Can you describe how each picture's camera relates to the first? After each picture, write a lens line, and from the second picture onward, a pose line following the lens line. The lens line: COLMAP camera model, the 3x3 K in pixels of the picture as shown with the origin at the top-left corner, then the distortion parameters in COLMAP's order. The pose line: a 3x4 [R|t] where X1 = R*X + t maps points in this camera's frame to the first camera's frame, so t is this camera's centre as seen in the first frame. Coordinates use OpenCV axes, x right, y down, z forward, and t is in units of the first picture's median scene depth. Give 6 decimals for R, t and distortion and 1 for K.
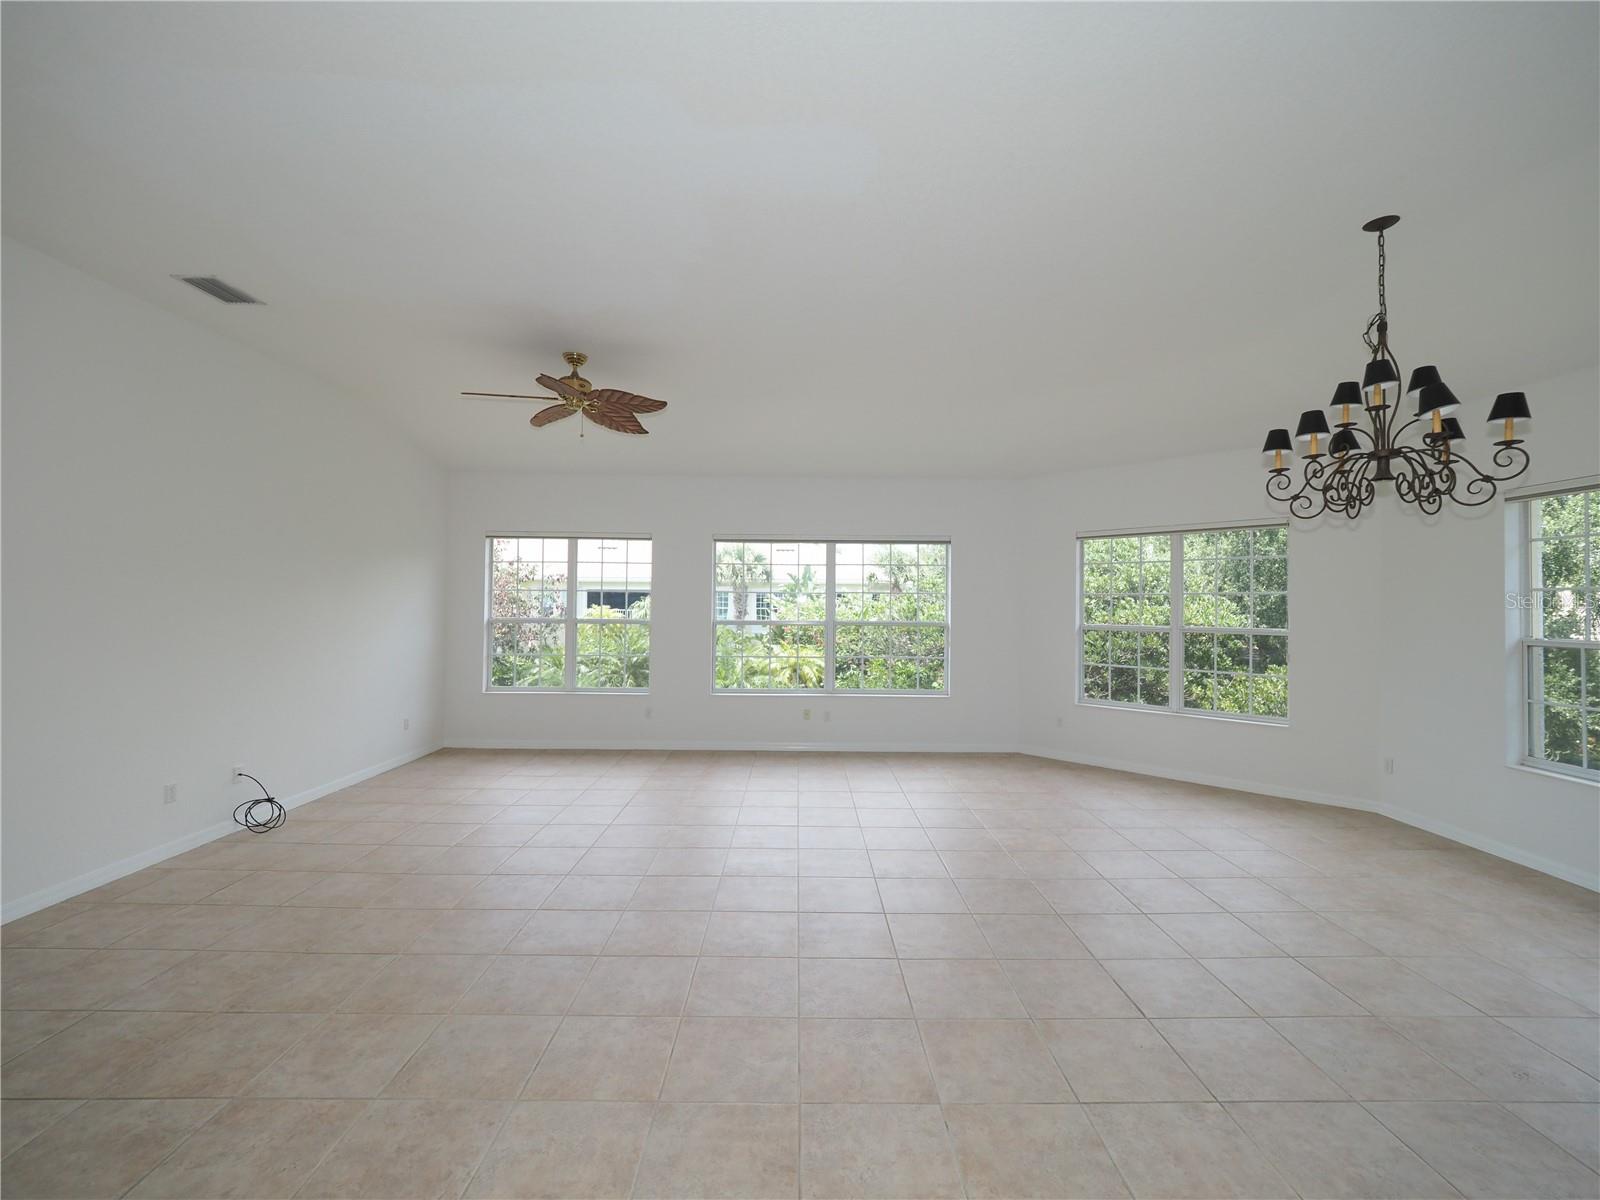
lens RADIAL K [[664.8, 0, 794.4], [0, 664.8, 595.8], [0, 0, 1]] dist [-0.013521, 0.005179]
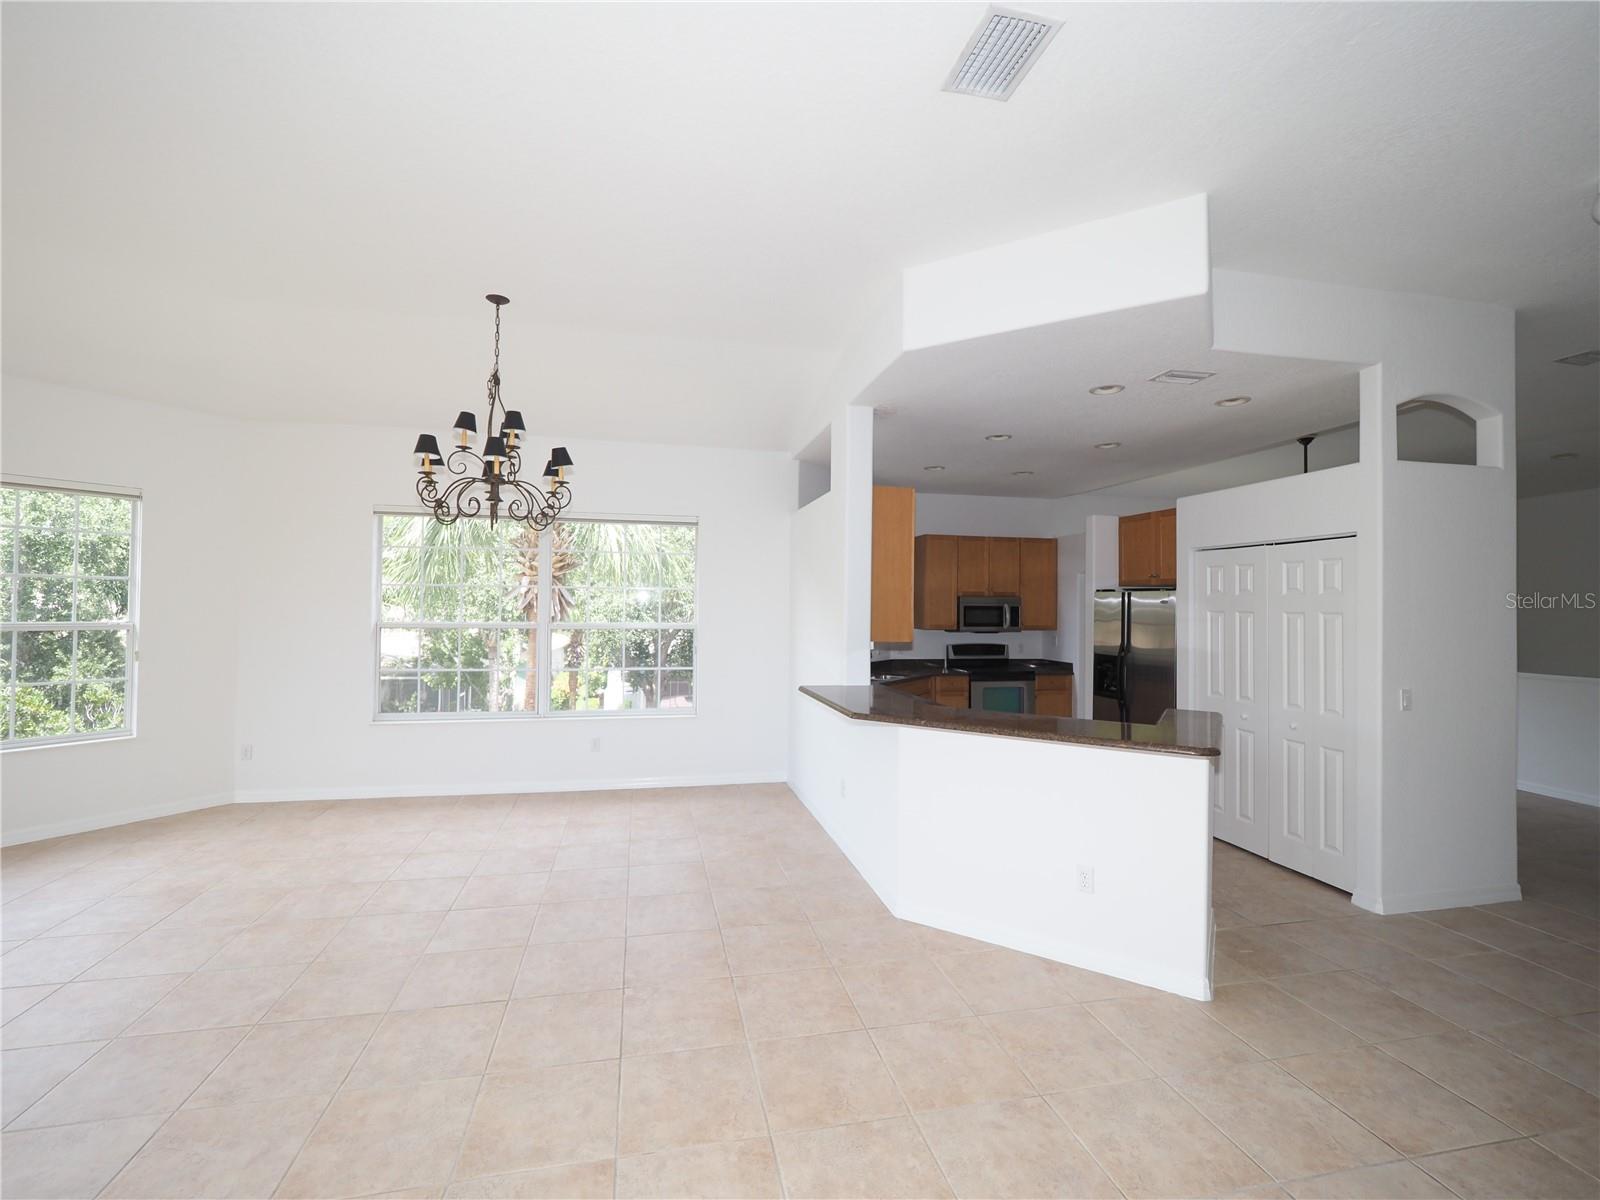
lens RADIAL K [[692.6, 0, 783.5], [0, 692.6, 596.3], [0, 0, 1]] dist [-0.008555, -0.000018]
pose [[-0.187687, 0.002138, 0.982227, -0.367121], [-0.026804, 0.999614, -0.007298, 0.001937], [-0.981863, -0.027697, -0.187557, 0.479252]]
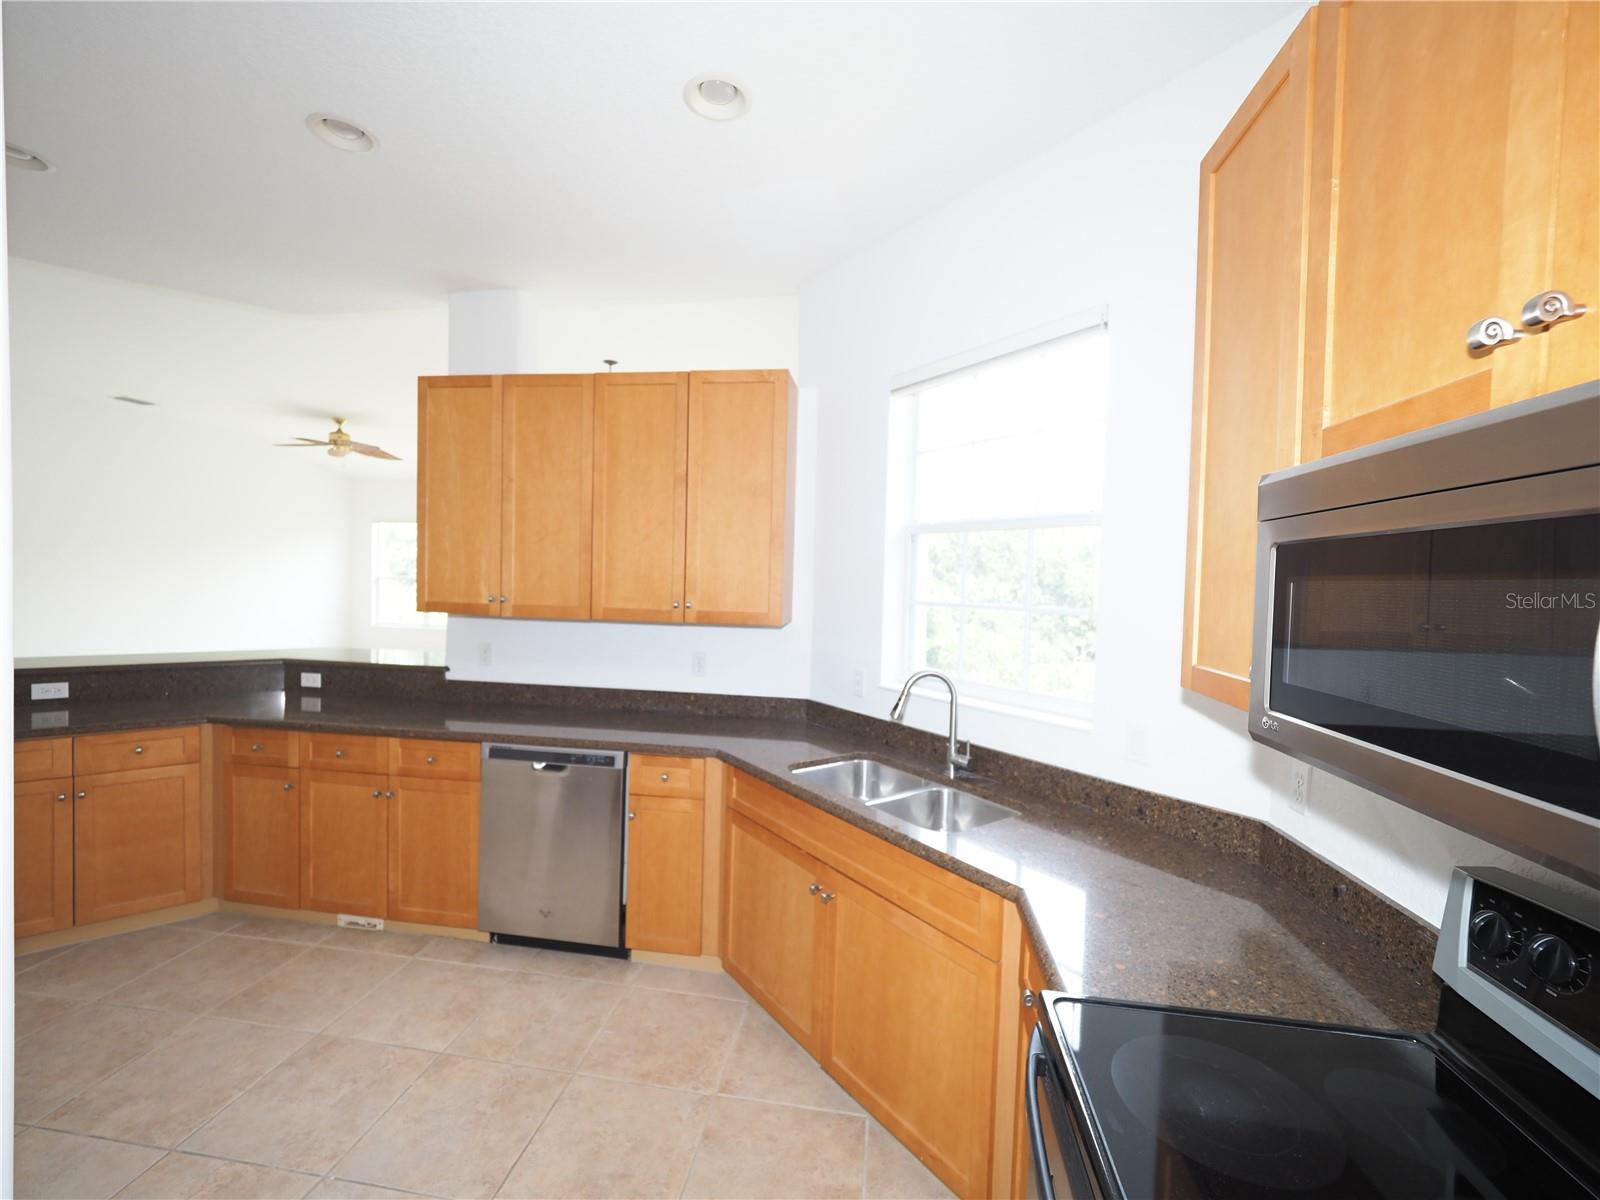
lens RADIAL K [[665.6, 0, 795.3], [0, 665.6, 590.6], [0, 0, 1]] dist [-0.016676, 0.006752]
pose [[0.988309, 0.017561, -0.151448, 1.208914], [-0.012953, 0.999424, 0.031361, 0.012015], [0.151912, -0.029033, 0.987968, -0.572423]]
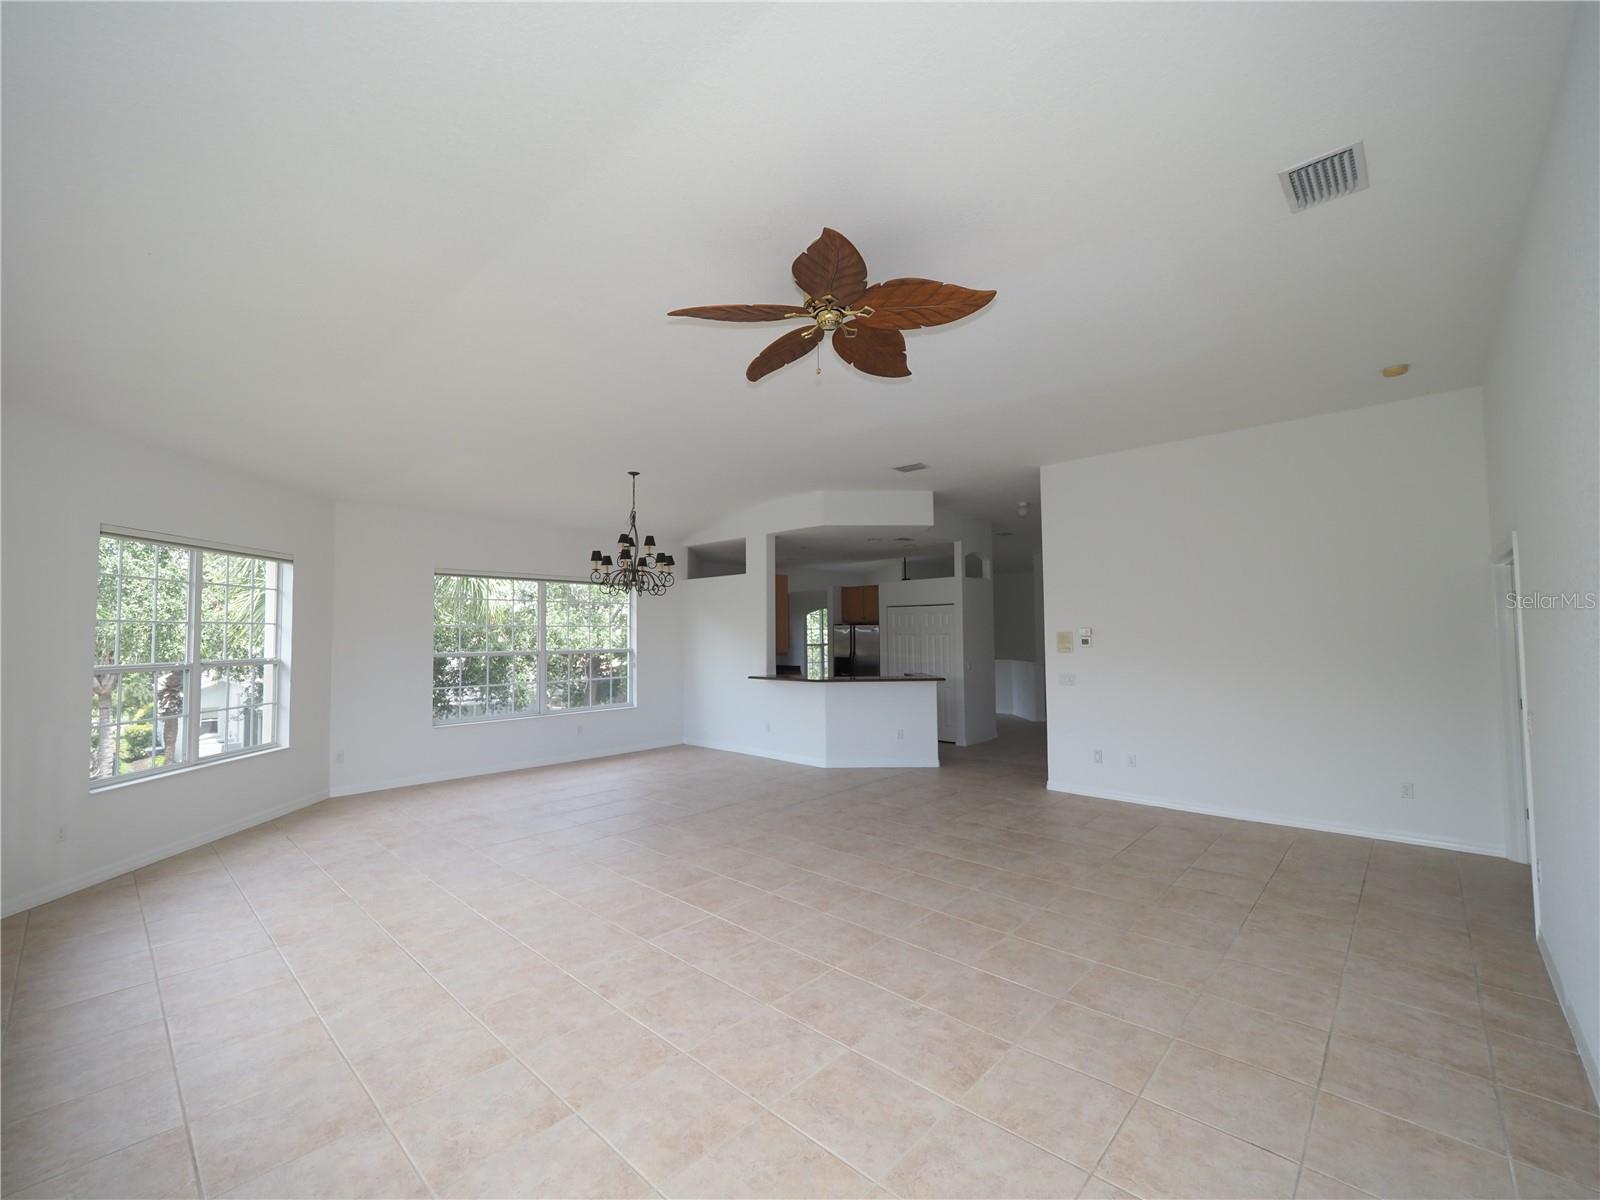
lens RADIAL K [[675.1, 0, 784.0], [0, 675.1, 599.1], [0, 0, 1]] dist [-0.009199, 0.001145]
pose [[-0.712936, 0.034404, 0.700384, -0.834167], [-0.008161, 0.998321, -0.057346, 0.014165], [-0.701181, -0.046600, -0.711458, 1.643078]]
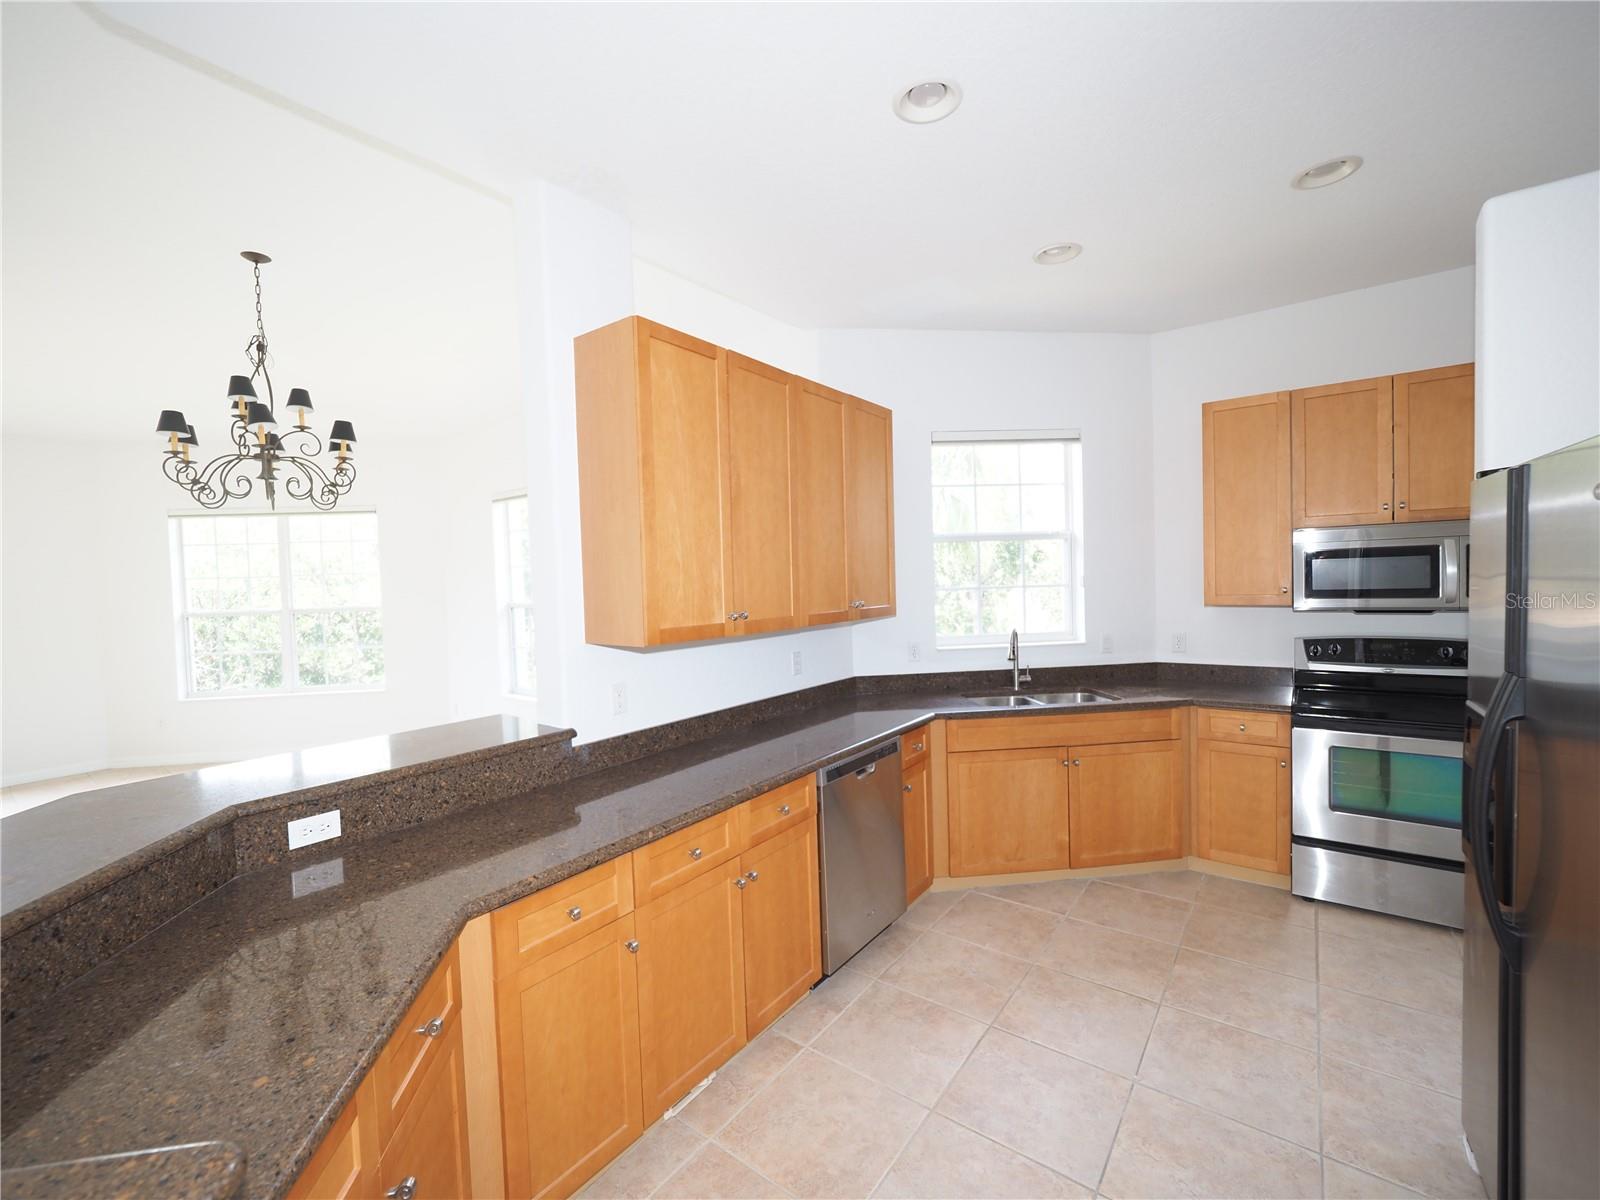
lens RADIAL K [[675.1, 0, 784.0], [0, 675.1, 599.1], [0, 0, 1]] dist [-0.009199, 0.001145]
pose [[0.617127, -0.054225, 0.784993, 0.358959], [0.026081, 0.998484, 0.048469, 0.003654], [-0.786431, -0.009438, 0.617606, -0.335985]]
